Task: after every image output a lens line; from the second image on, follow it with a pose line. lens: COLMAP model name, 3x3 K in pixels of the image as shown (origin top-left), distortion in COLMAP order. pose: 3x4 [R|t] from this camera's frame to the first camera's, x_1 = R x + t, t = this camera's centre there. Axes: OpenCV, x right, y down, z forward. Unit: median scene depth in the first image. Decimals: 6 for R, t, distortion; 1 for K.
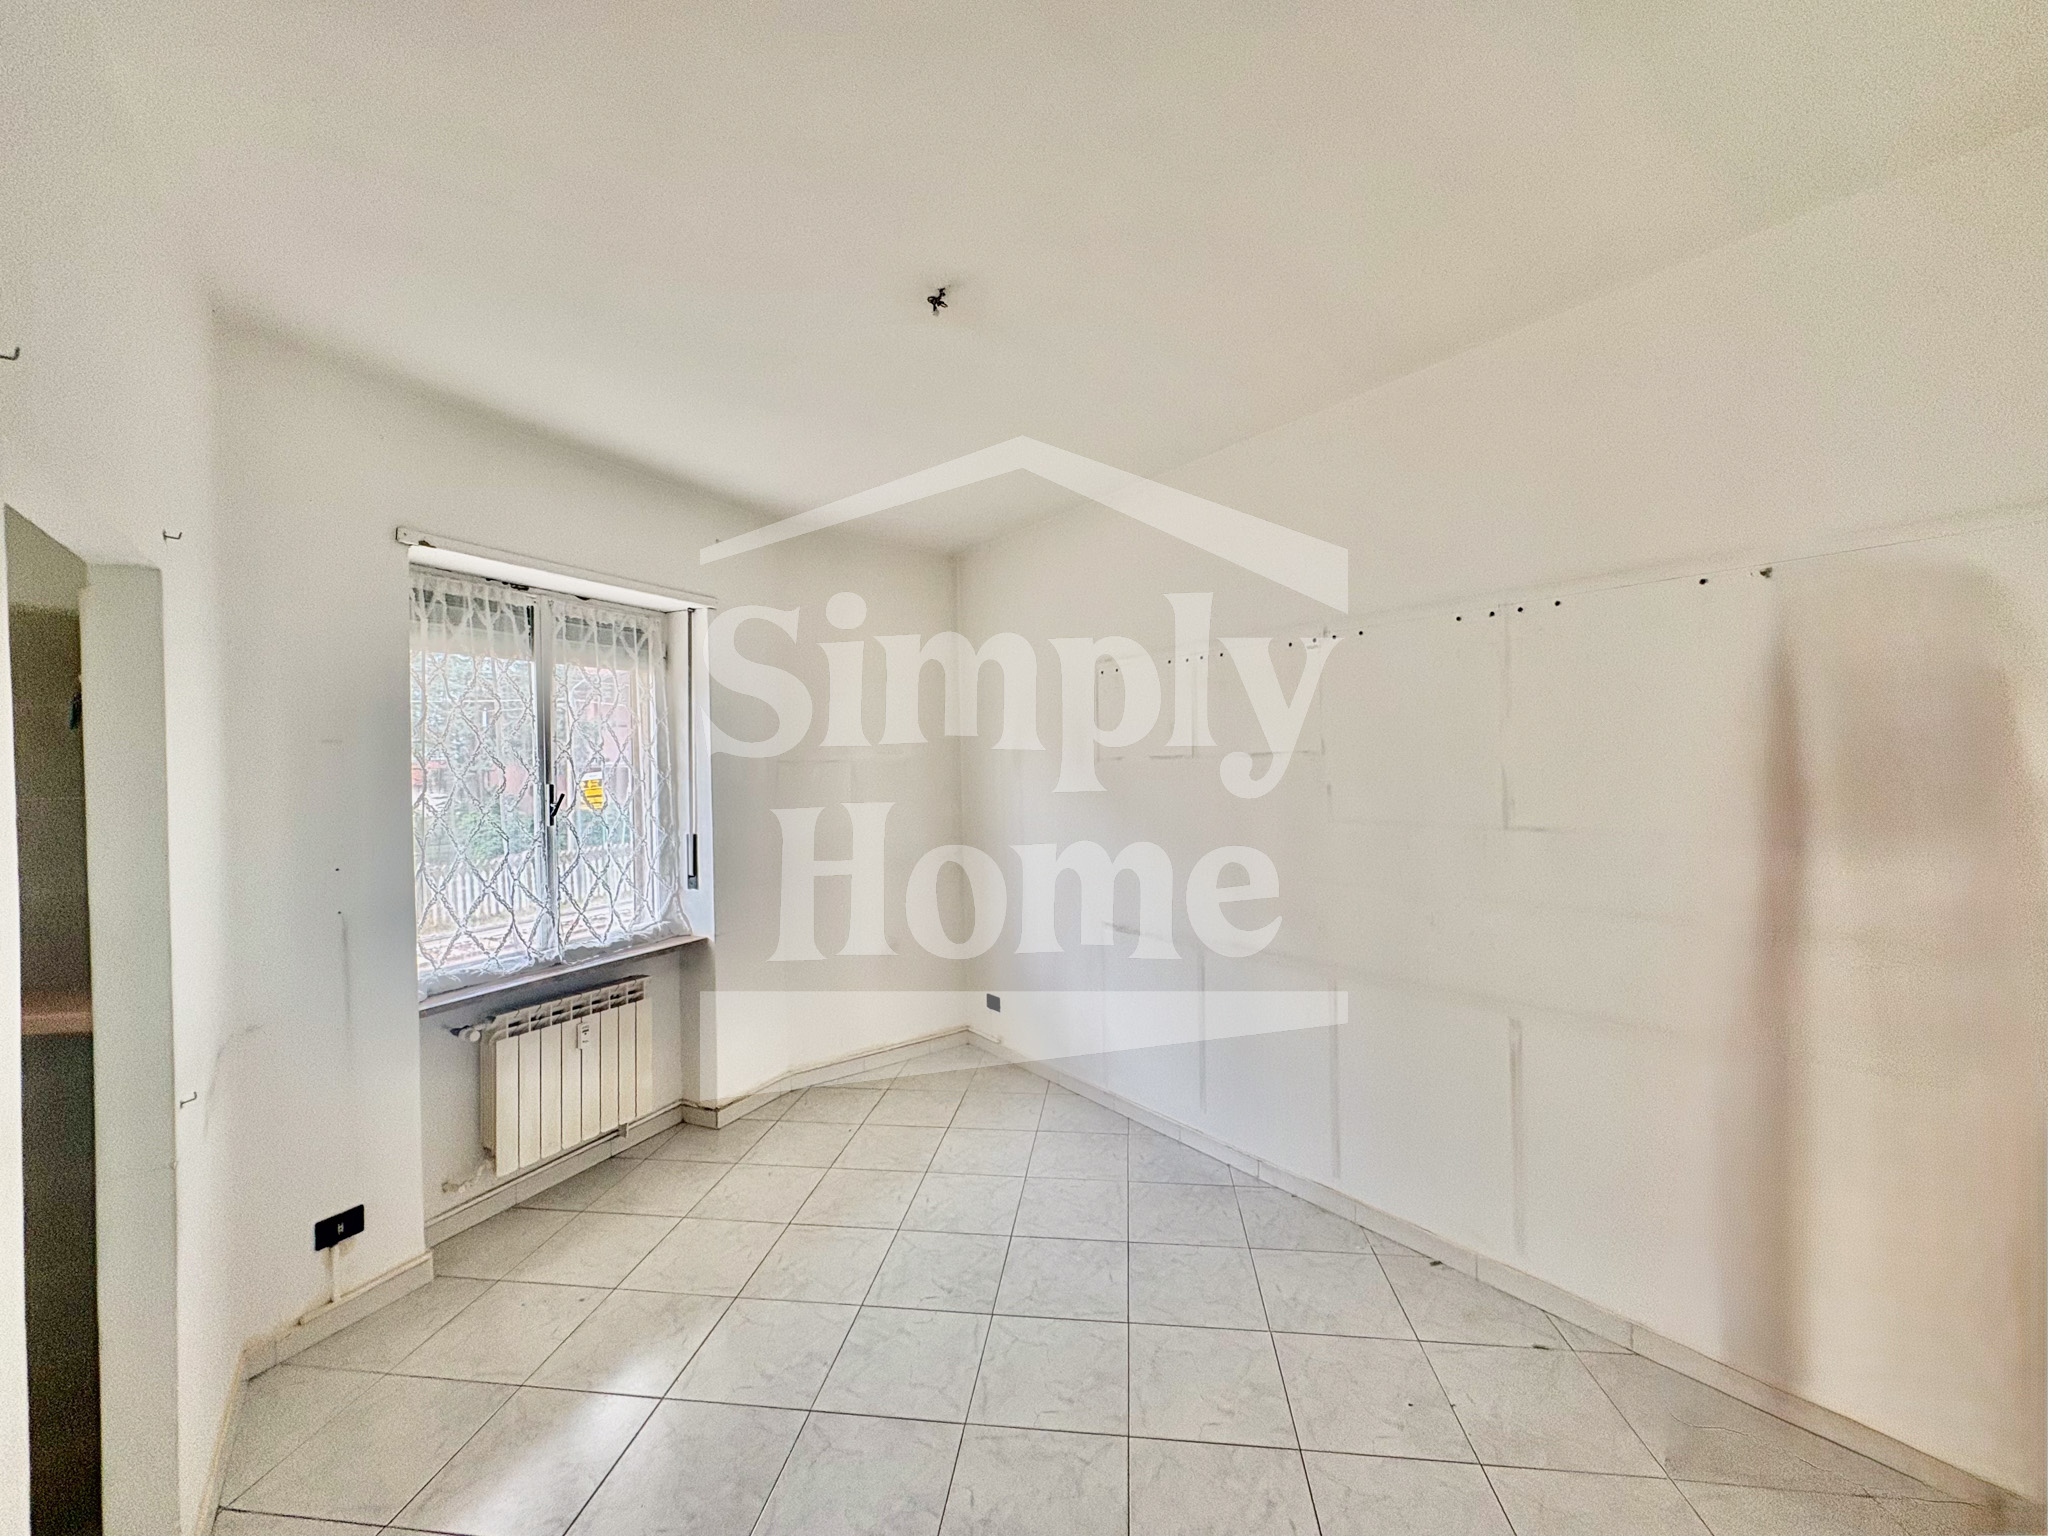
lens RADIAL K [[836.3, 0, 1017.1], [0, 836.3, 768.8], [0, 0, 1]] dist [-0.004298, 0.000122]
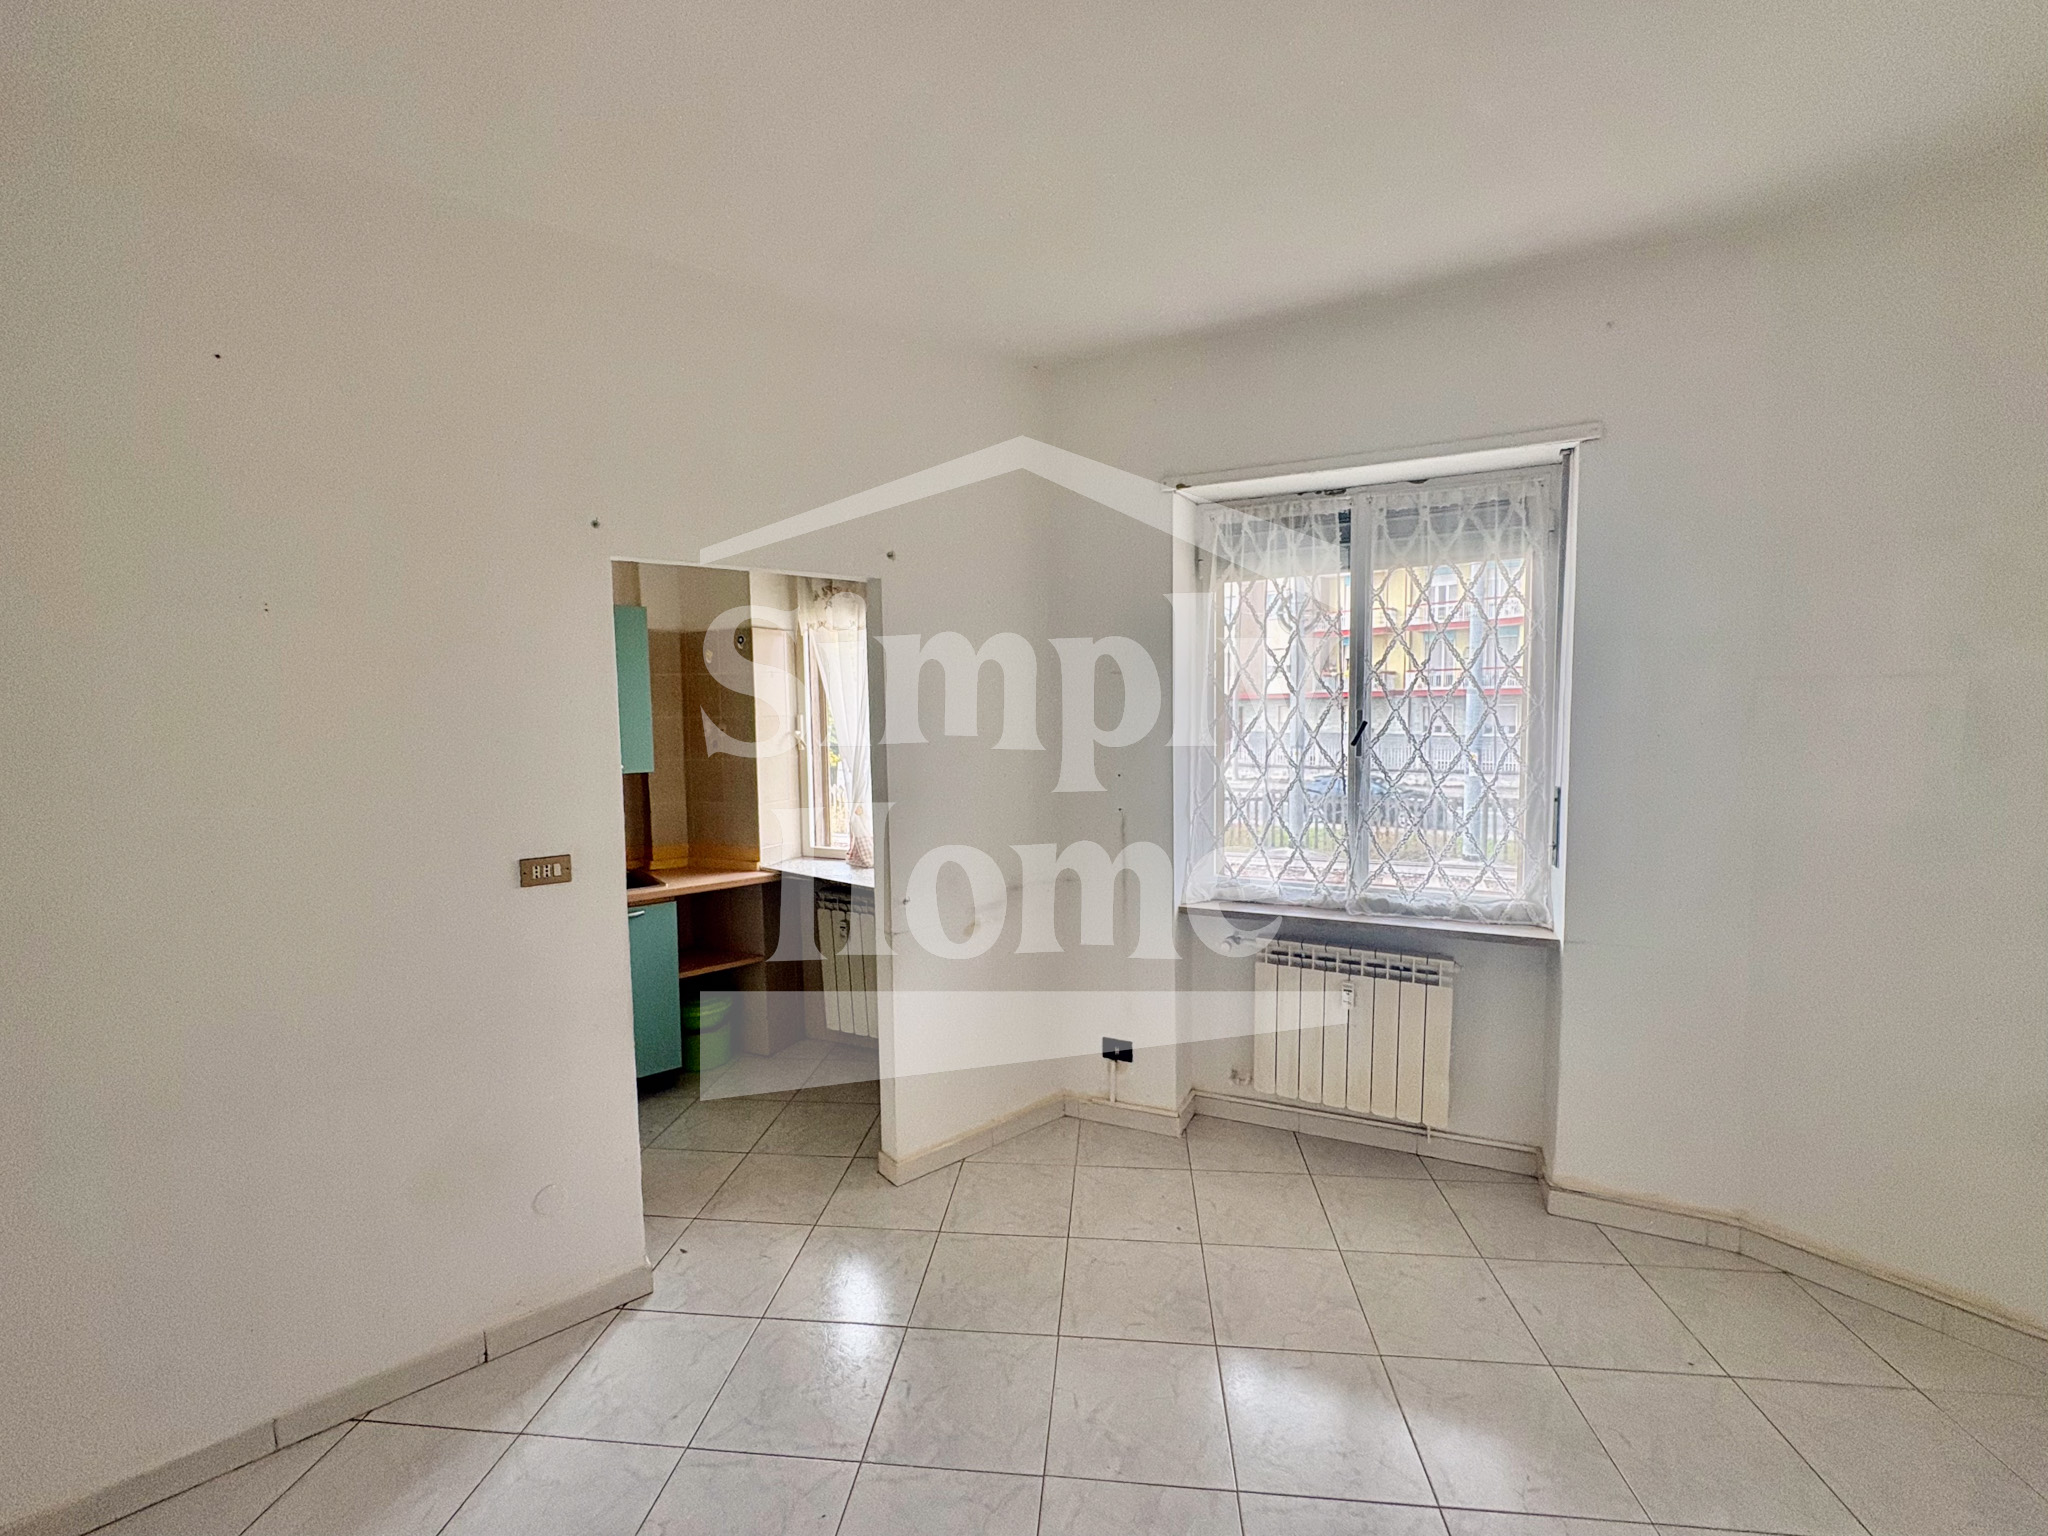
lens RADIAL K [[836.3, 0, 1013.7], [0, 836.3, 767.7], [0, 0, 1]] dist [-0.004298, 0.000122]
pose [[0.001591, 0.095454, -0.995433, 0.322038], [0.010890, 0.995373, 0.095466, -0.008693], [0.999939, -0.010992, 0.000545, 0.613389]]
